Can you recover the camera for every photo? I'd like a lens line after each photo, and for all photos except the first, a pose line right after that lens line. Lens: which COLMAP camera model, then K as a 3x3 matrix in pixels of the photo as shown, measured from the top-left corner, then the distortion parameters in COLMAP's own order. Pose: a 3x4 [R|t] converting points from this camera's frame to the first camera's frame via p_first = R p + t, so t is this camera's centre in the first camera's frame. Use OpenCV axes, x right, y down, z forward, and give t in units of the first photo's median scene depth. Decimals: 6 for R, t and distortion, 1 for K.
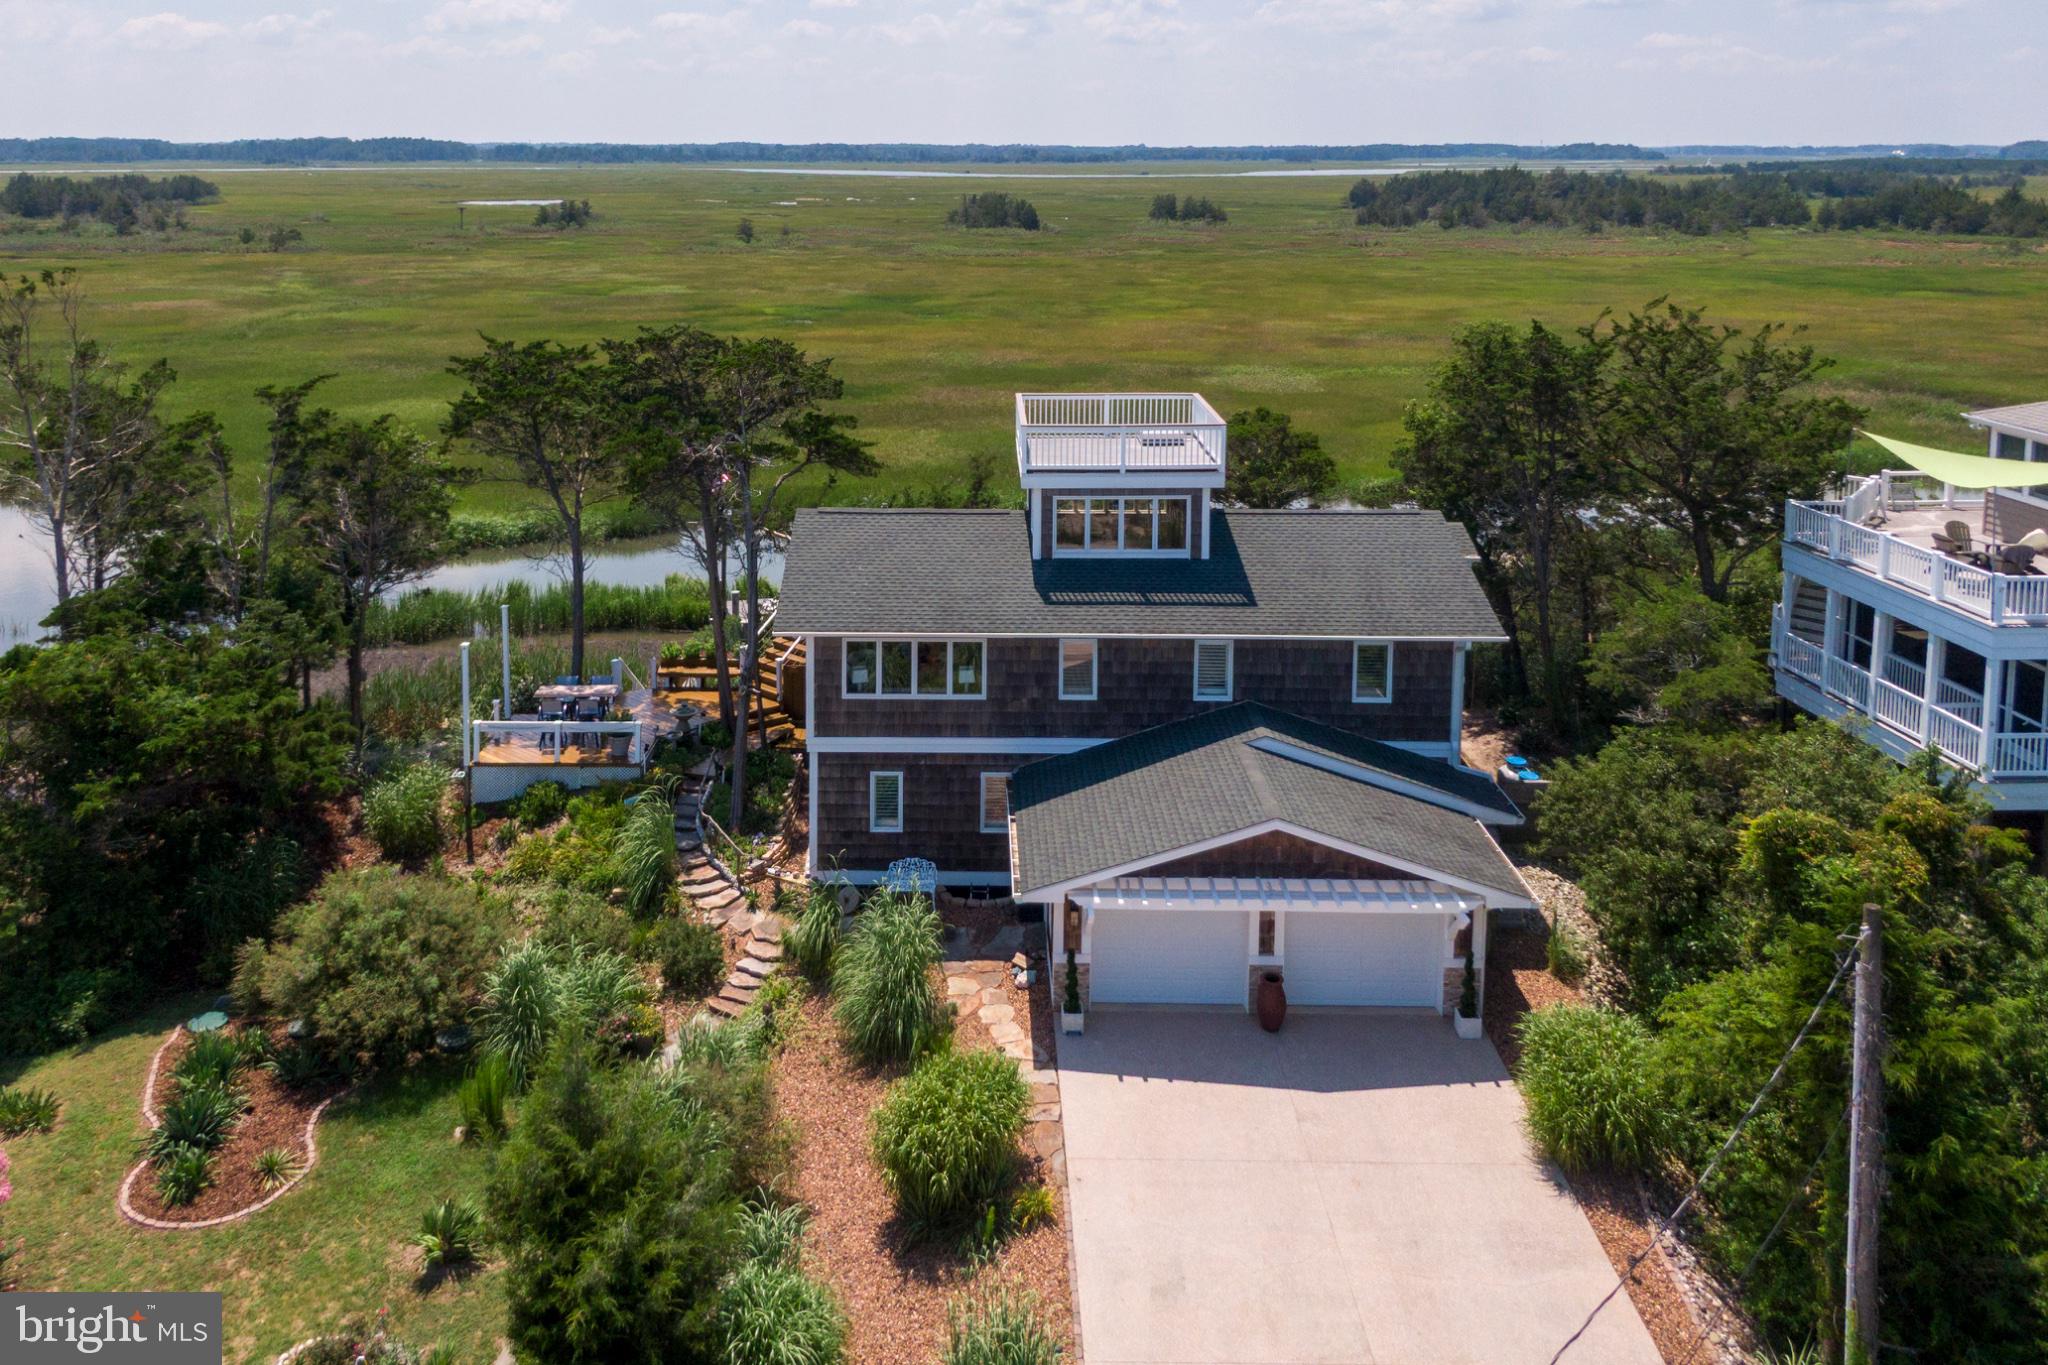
lens RADIAL K [[1555.1, 0, 969.7], [0, 1555.1, 458.9], [0, 0, 1]] dist [0.032825, -0.008968]
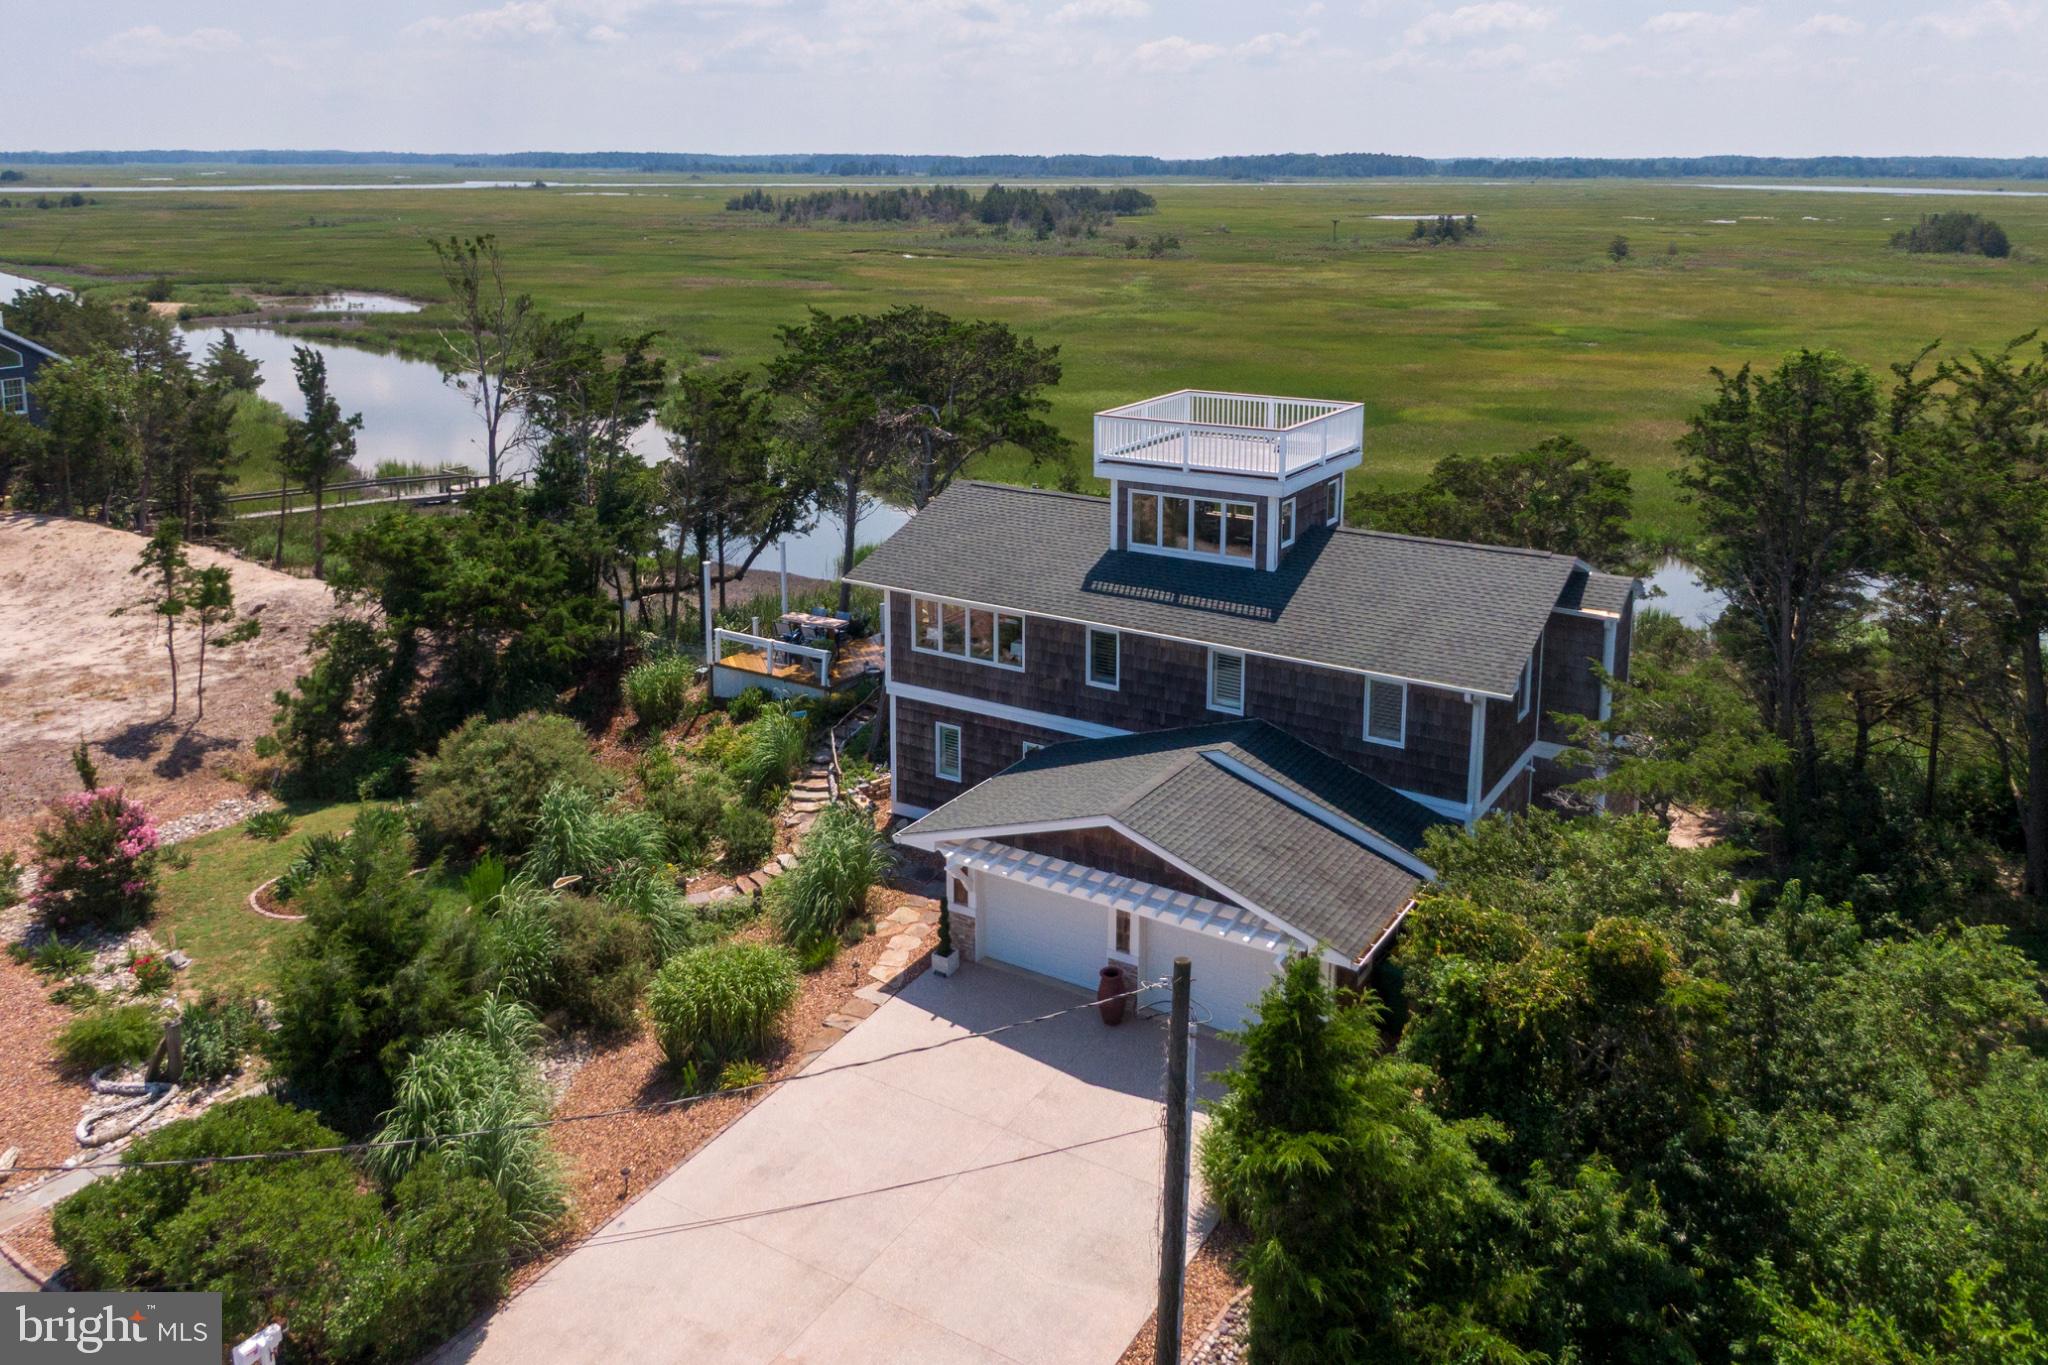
lens RADIAL K [[1553.8, 0, 1068.6], [0, 1553.8, 608.2], [0, 0, 1]] dist [0.055789, -0.093927]
pose [[0.858134, 0.142072, -0.493377, 0.506907], [-0.101951, 0.988969, 0.107458, -0.003526], [0.503201, -0.041913, 0.863152, 0.105410]]
